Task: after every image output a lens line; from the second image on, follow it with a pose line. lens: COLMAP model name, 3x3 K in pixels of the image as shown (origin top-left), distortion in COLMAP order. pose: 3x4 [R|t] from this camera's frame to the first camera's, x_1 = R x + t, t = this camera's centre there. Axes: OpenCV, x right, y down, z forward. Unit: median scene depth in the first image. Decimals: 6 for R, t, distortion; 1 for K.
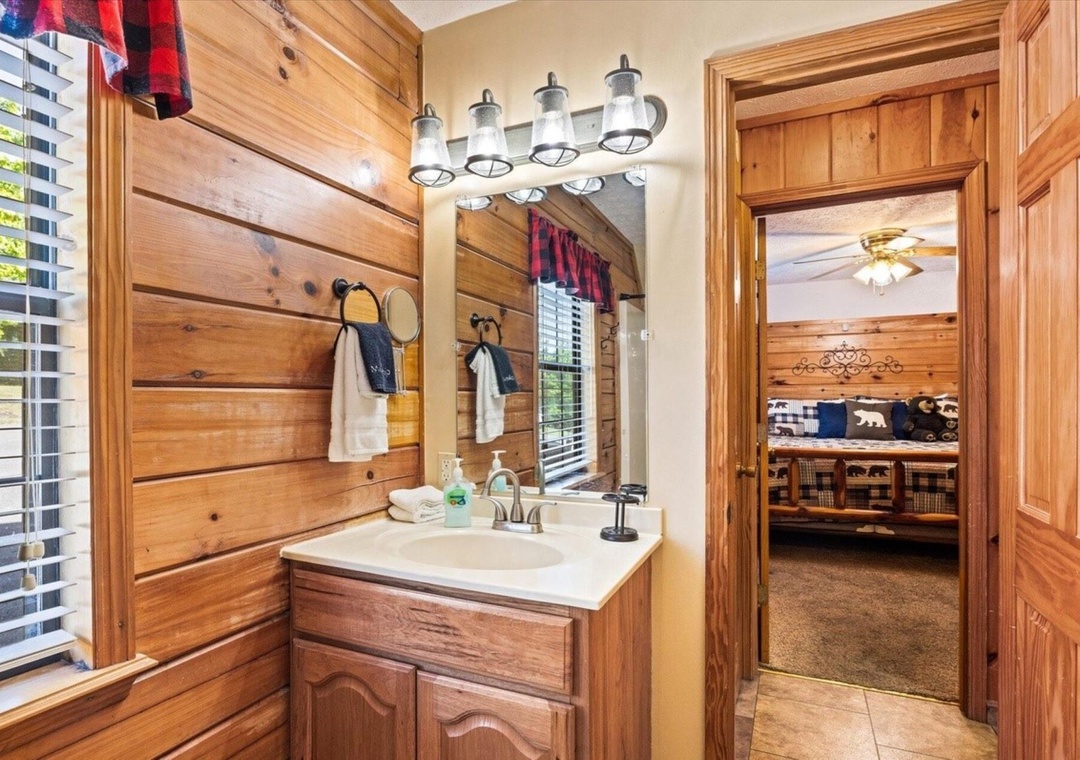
lens RADIAL K [[642.8, 0, 541.6], [0, 642.8, 398.5], [0, 0, 1]] dist [-0.000819, -0.001411]
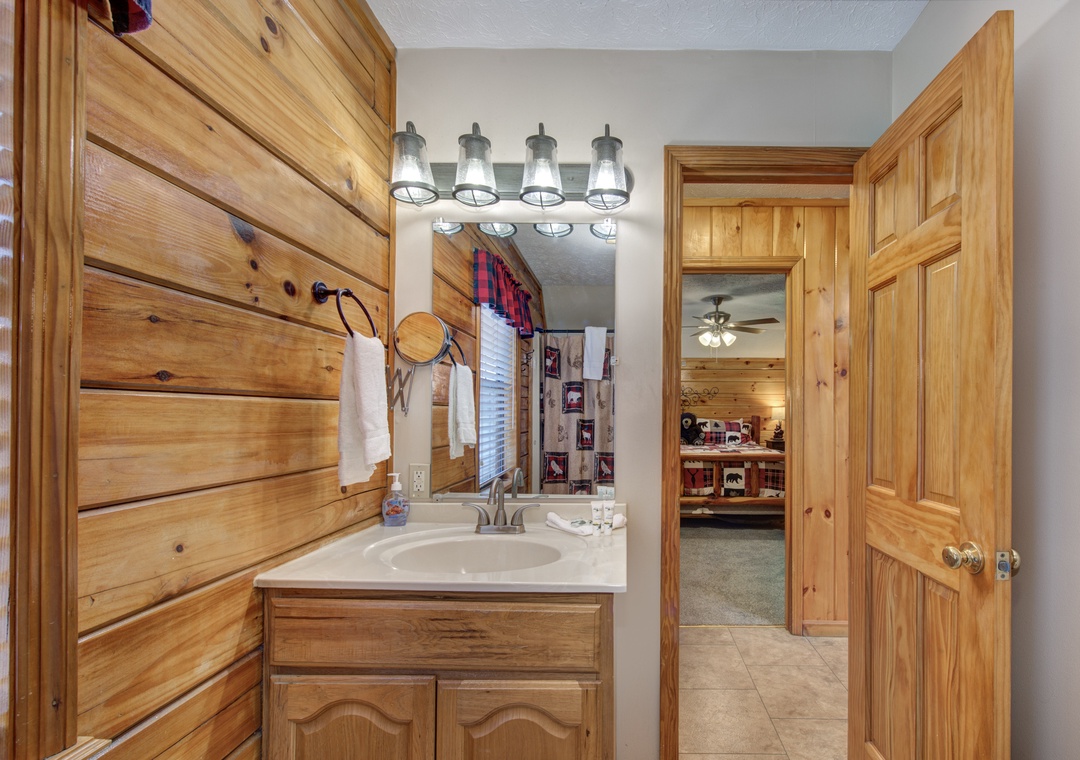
lens RADIAL K [[536.4, 0, 540.1], [0, 536.4, 412.8], [0, 0, 1]] dist [0.003679, 0.001251]
pose [[0.890650, 0.014203, 0.454468, -0.414823], [-0.008659, 0.999861, -0.014277, 0.014861], [-0.454608, 0.008780, 0.890649, 0.165892]]
